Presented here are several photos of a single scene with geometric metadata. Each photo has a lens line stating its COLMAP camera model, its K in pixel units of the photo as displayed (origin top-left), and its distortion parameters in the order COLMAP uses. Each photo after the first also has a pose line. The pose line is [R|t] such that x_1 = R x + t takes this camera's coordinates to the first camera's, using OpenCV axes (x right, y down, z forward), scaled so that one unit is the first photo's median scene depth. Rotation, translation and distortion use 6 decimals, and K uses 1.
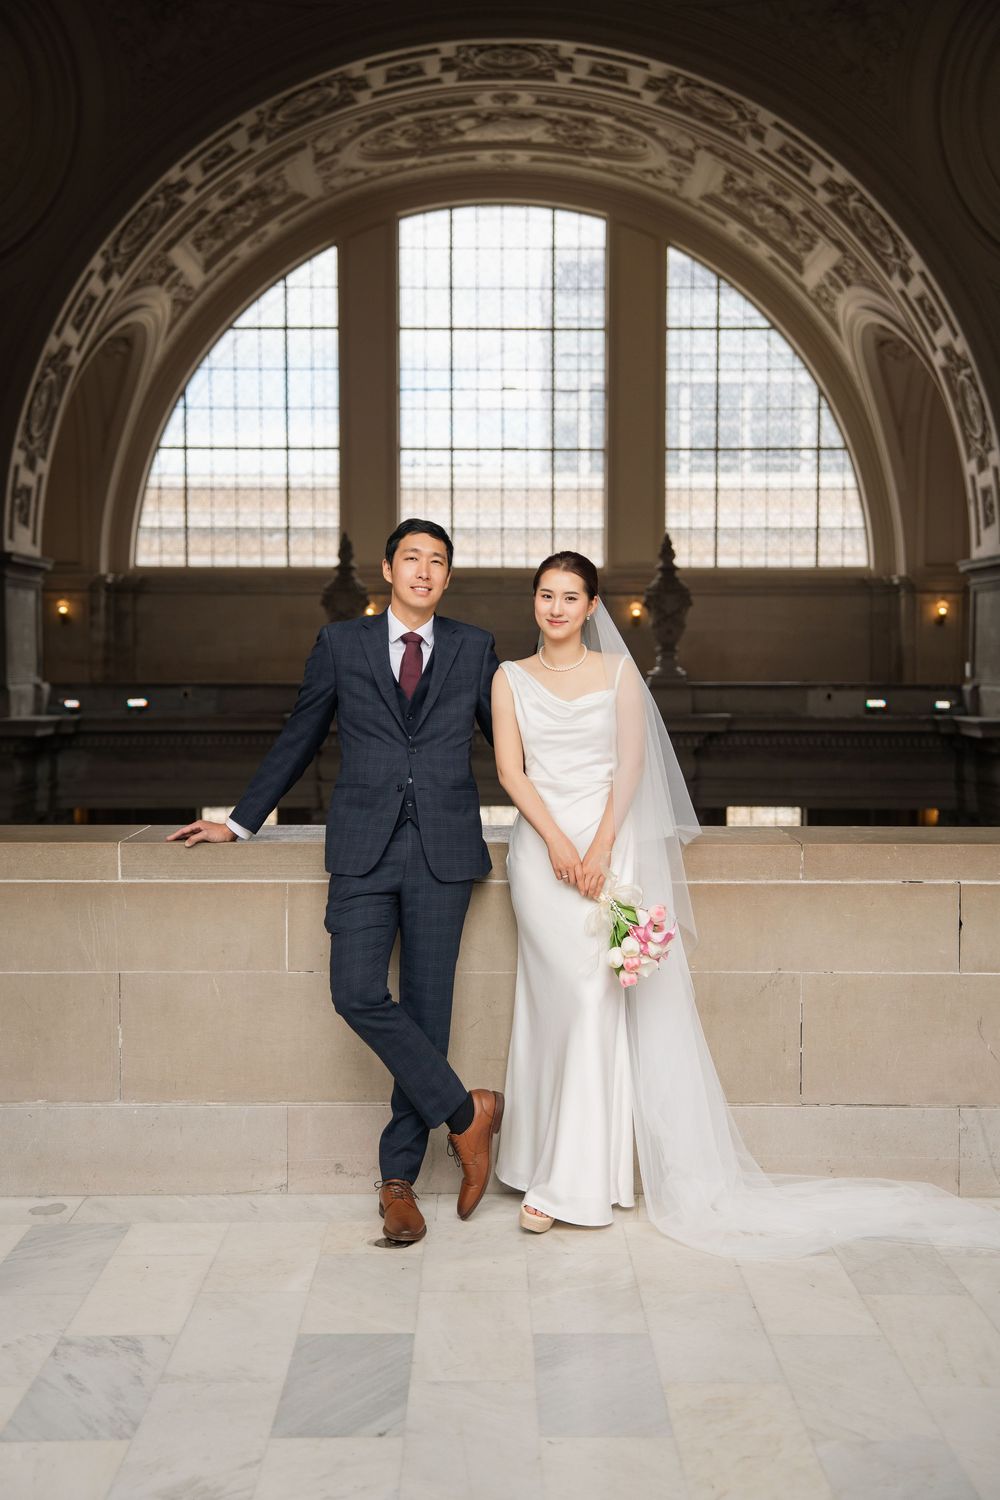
lens RADIAL K [[1856.5, 0, 500.0], [0, 1856.5, 750.0], [0, 0, 1]] dist [0.004521, 0.001841]
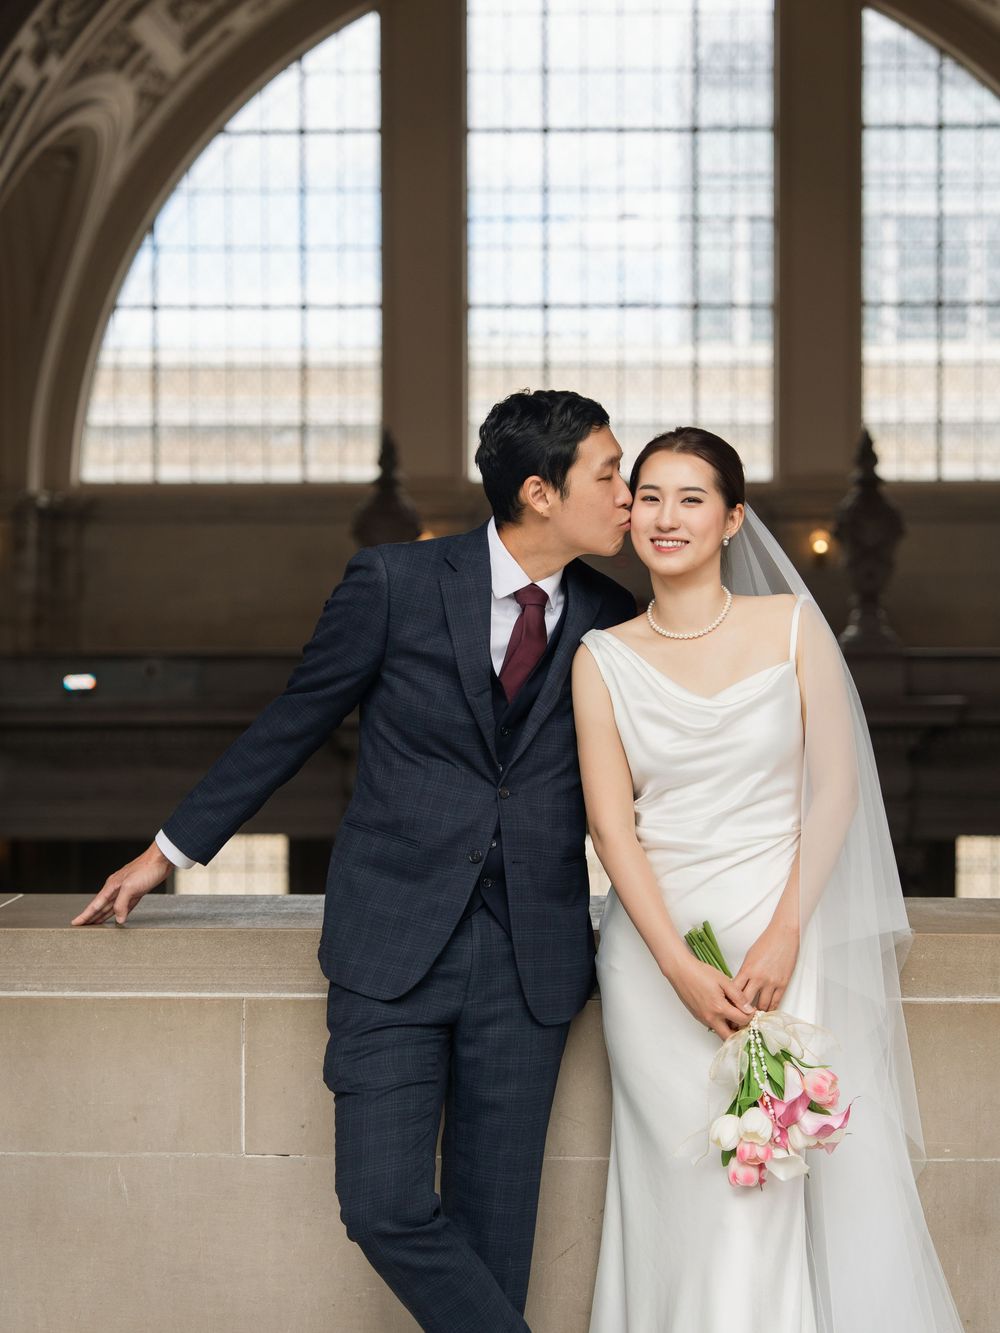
lens RADIAL K [[2203.5, 0, 500.0], [0, 2203.5, 666.5], [0, 0, 1]] dist [-0.384211, 2.901481]
pose [[0.999254, -0.001320, -0.038609, -0.012112], [-0.000451, 0.998950, -0.045820, 0.005254], [0.038629, 0.045803, 0.998203, 0.212576]]
